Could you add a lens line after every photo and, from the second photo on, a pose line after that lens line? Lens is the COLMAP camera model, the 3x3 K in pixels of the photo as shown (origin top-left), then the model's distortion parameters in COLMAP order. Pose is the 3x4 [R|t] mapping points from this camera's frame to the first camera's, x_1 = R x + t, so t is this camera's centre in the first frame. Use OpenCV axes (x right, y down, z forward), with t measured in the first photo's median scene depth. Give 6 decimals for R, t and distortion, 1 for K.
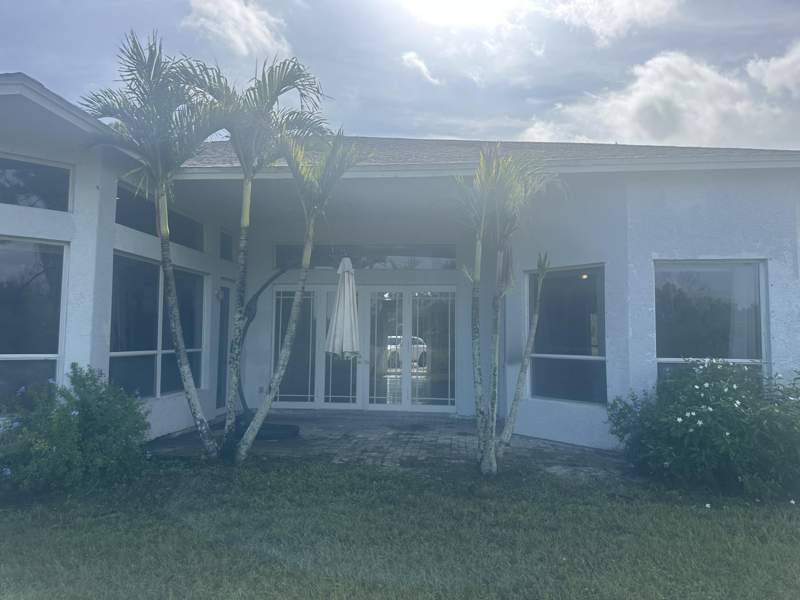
lens RADIAL K [[573.5, 0, 400.0], [0, 573.5, 300.0], [0, 0, 1]] dist [0.012567, -0.004943]
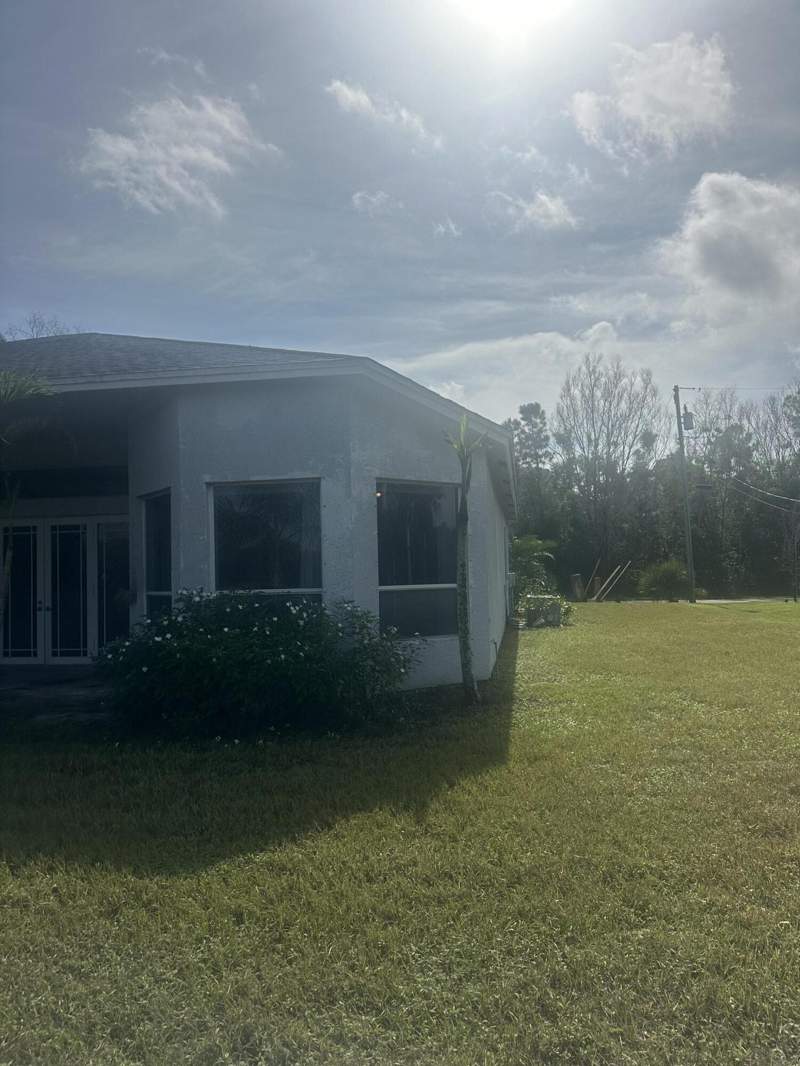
lens RADIAL K [[756.7, 0, 400.0], [0, 756.7, 533.0], [0, 0, 1]] dist [0.081828, -0.000024]
pose [[0.998254, -0.039145, -0.044226, 0.962732], [0.039706, 0.999141, 0.011890, 0.007716], [0.043722, -0.013626, 0.998951, -0.215410]]
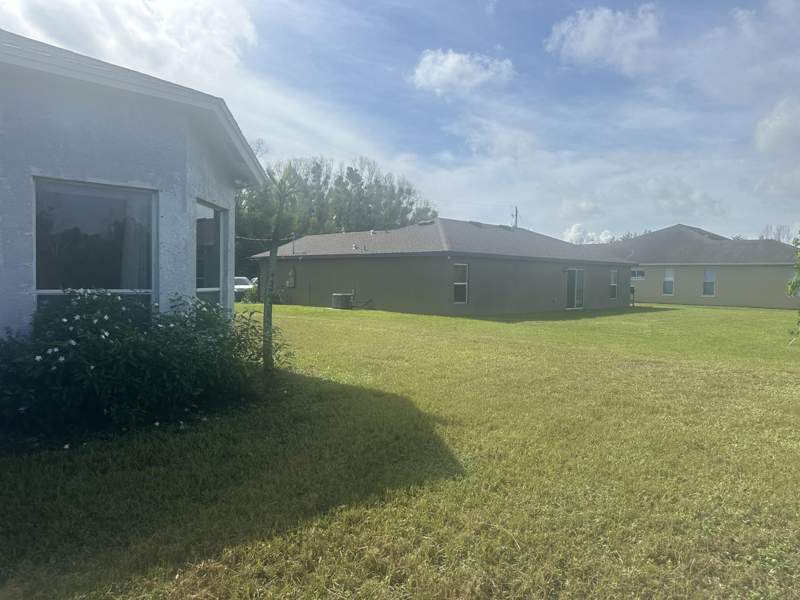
lens RADIAL K [[573.5, 0, 400.0], [0, 573.5, 300.0], [0, 0, 1]] dist [0.012567, -0.004943]
pose [[0.636696, -0.029397, 0.770555, 0.147263], [-0.059147, 0.994467, 0.086811, 0.008803], [-0.768844, -0.100848, 0.631434, 0.020701]]
